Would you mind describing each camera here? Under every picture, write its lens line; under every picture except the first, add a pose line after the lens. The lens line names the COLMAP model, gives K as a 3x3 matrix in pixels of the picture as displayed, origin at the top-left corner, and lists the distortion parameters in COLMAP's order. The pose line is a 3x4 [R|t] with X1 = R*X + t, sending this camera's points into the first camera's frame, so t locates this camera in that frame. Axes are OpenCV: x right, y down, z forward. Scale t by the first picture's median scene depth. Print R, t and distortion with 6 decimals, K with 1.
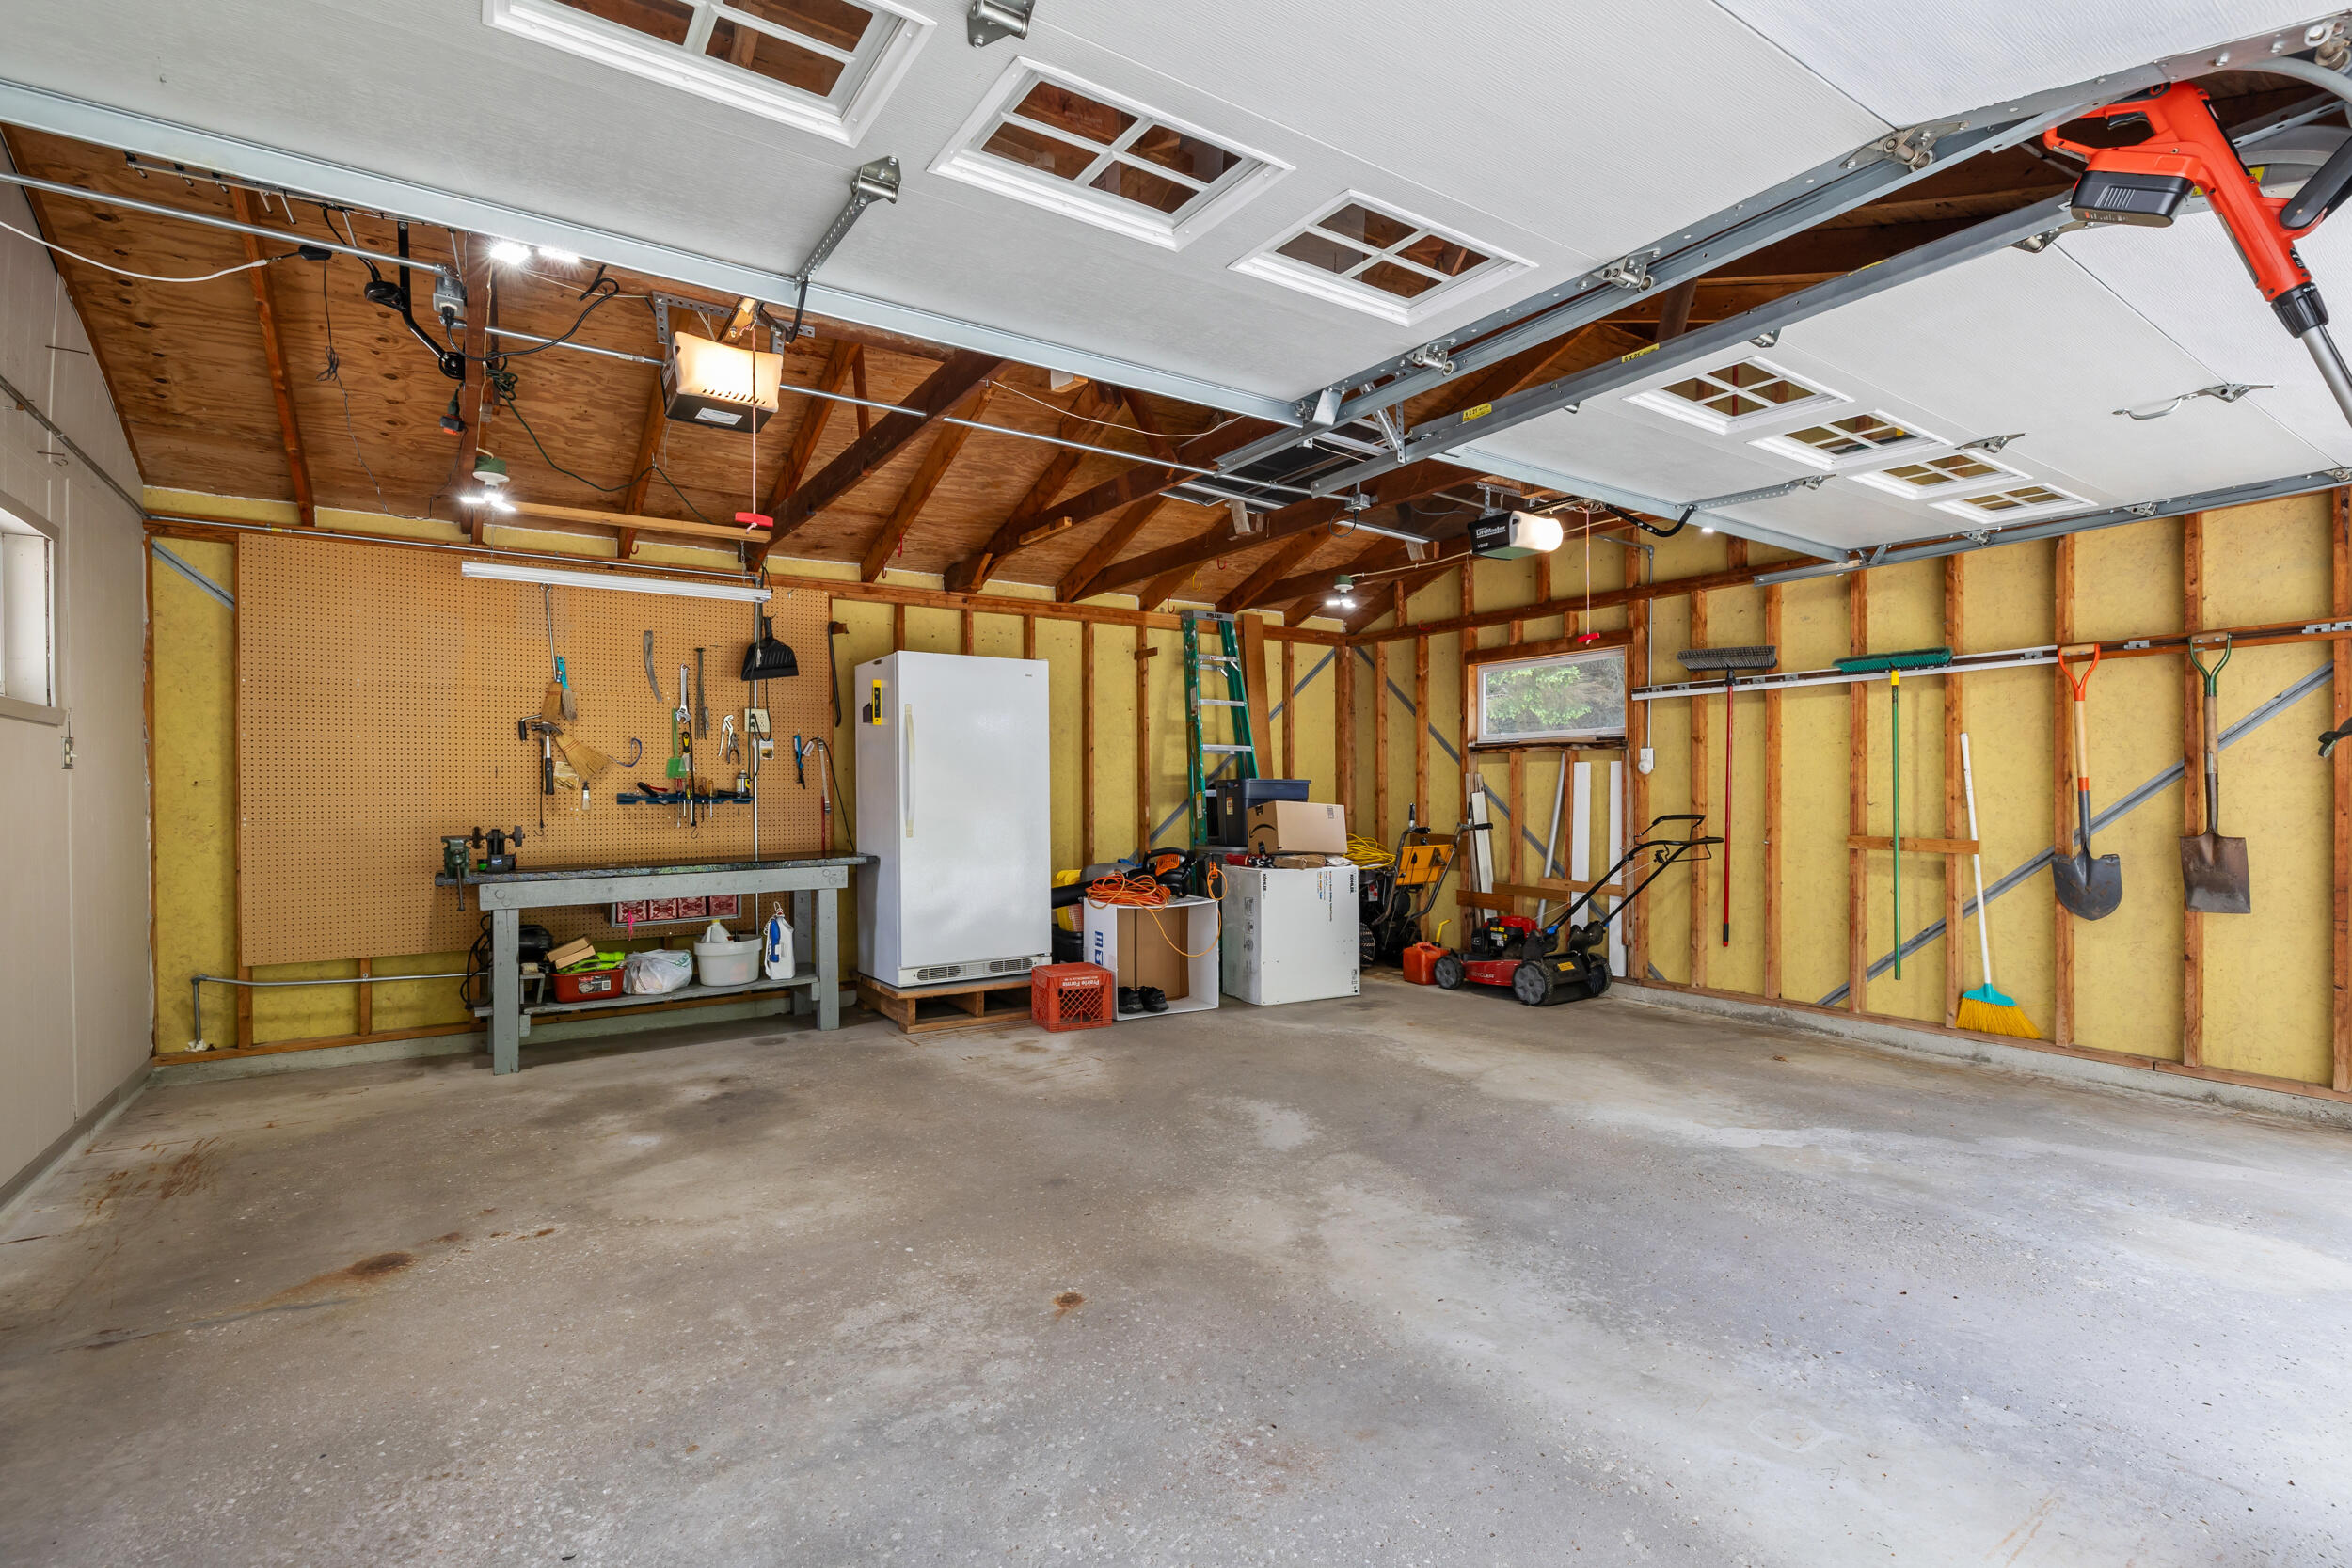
lens RADIAL K [[1049.6, 0, 1177.1], [0, 1049.6, 789.3], [0, 0, 1]] dist [-0.004615, 0.000272]
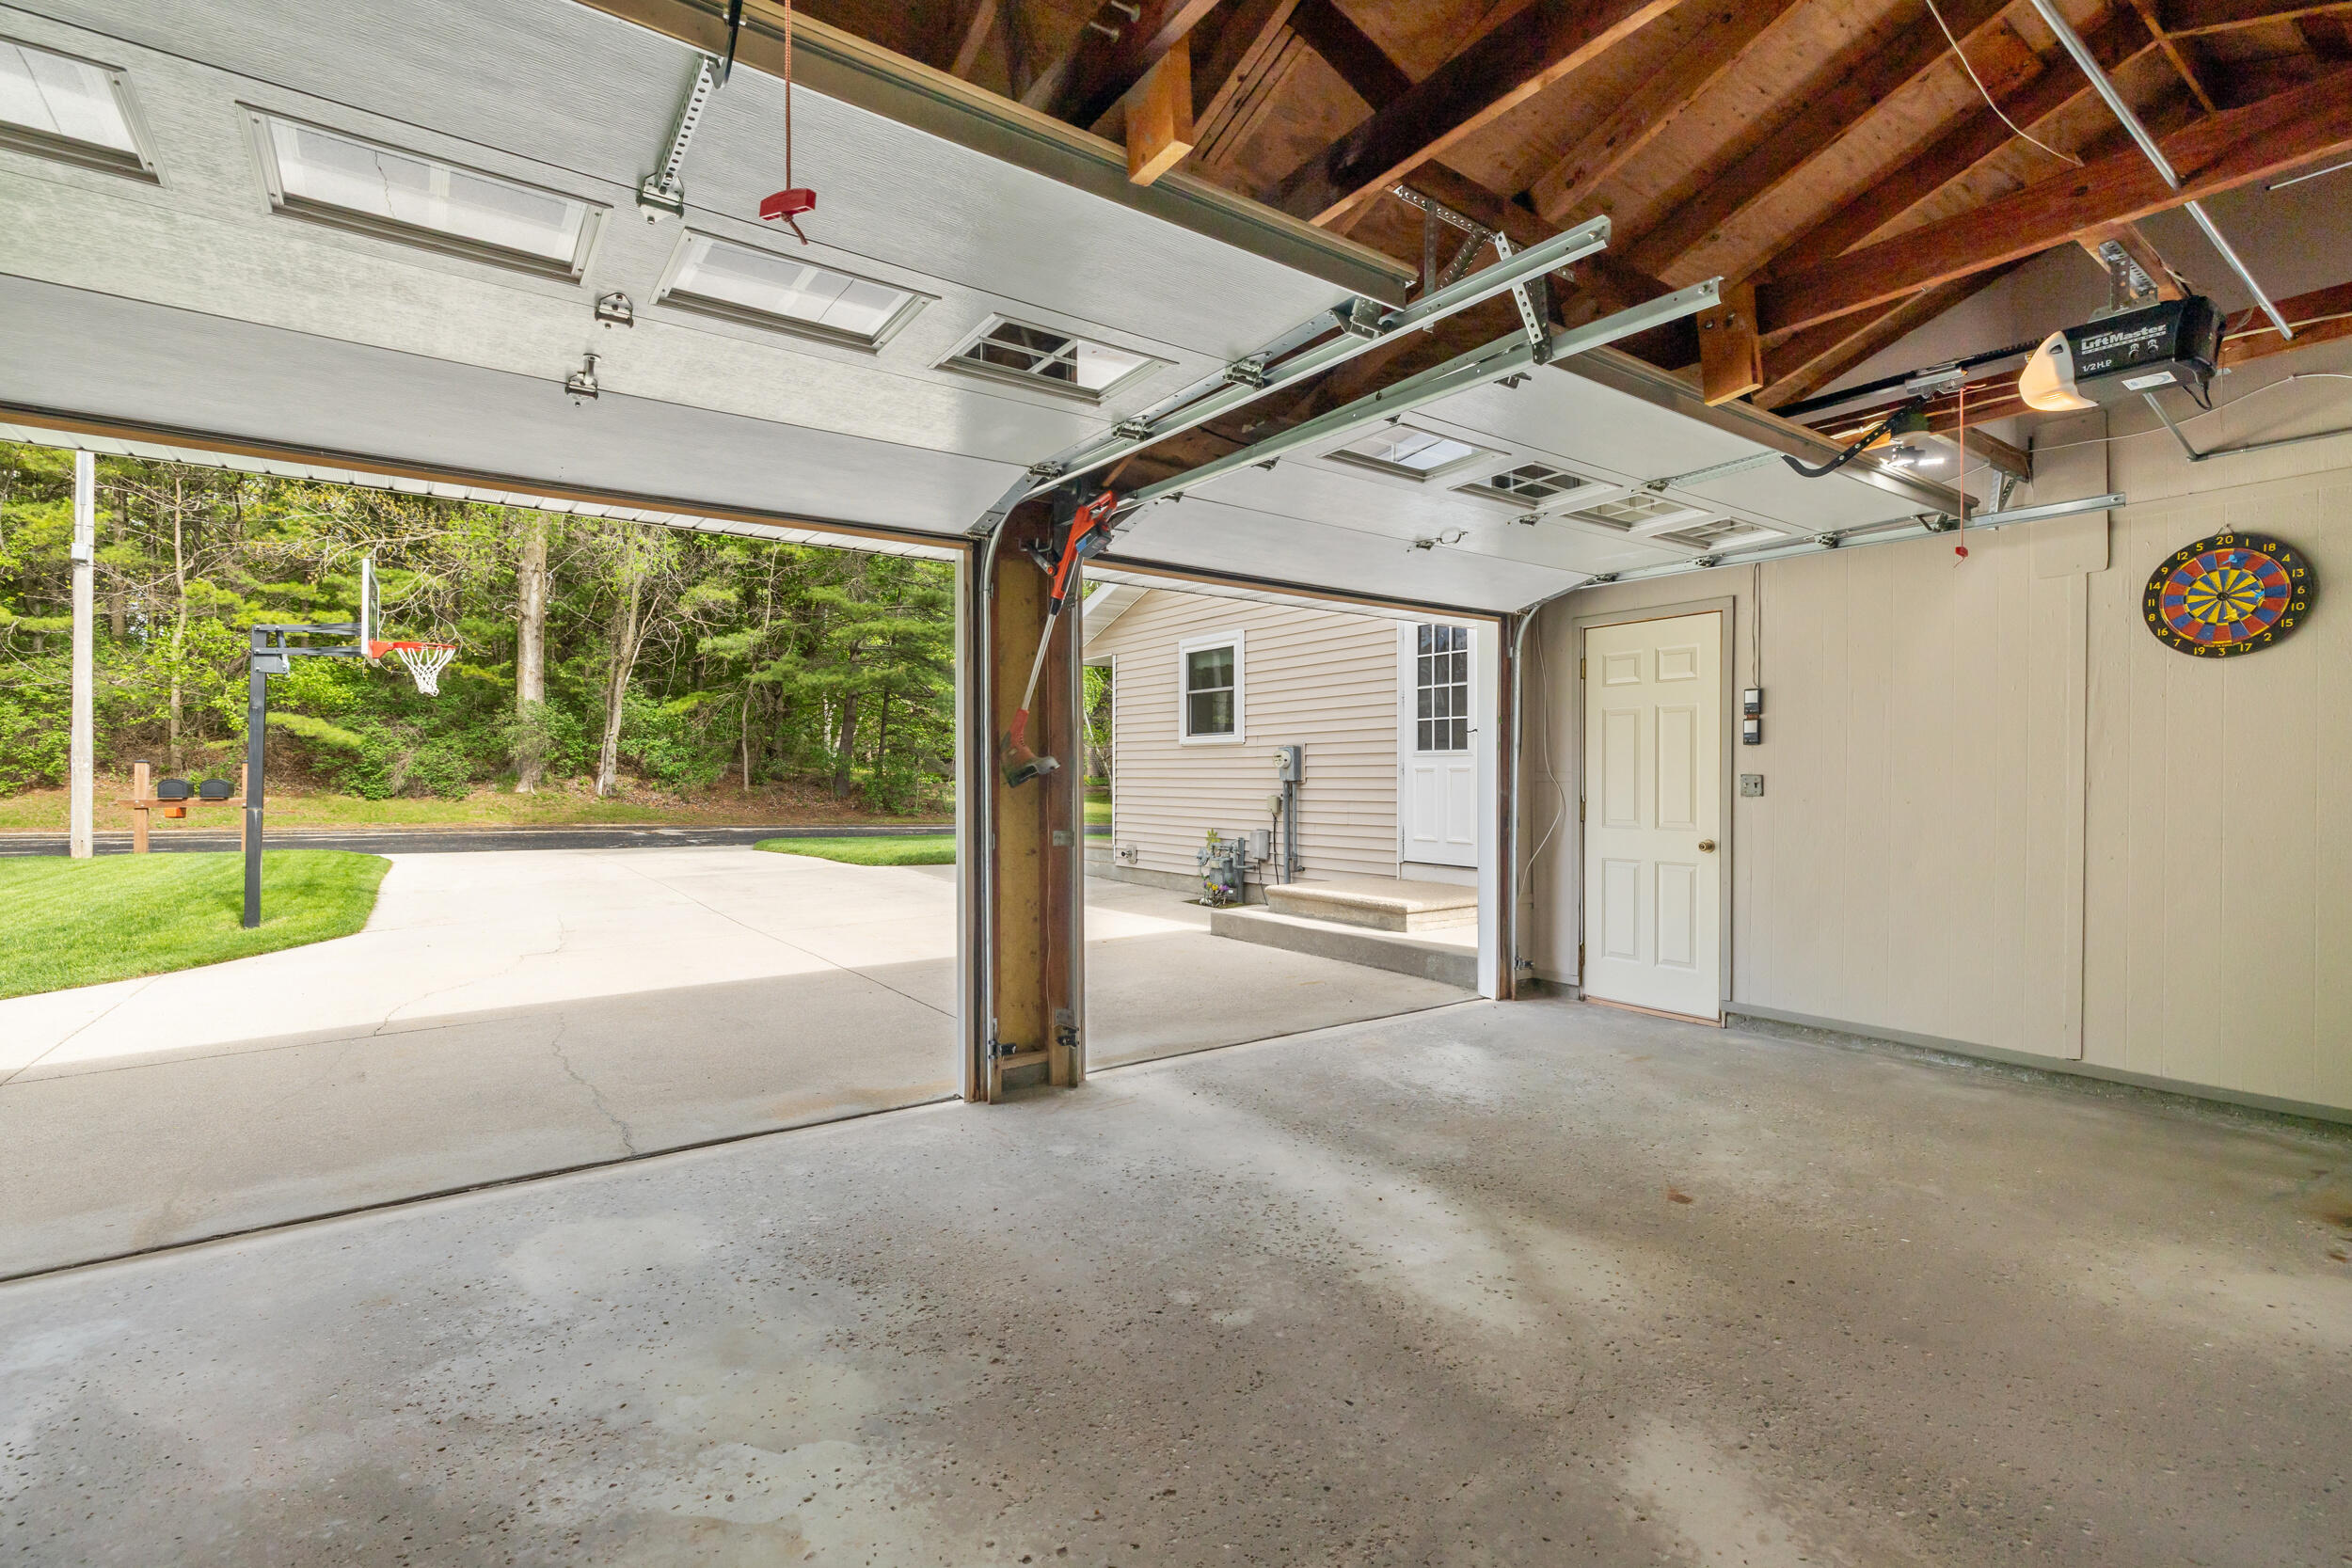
lens RADIAL K [[1049.6, 0, 1171.1], [0, 1049.6, 786.8], [0, 0, 1]] dist [-0.004615, 0.000272]
pose [[-0.999282, 0.007541, -0.037142, 0.455061], [0.007379, 0.999963, 0.004503, -0.004070], [0.037175, 0.004225, -0.999300, 1.872675]]
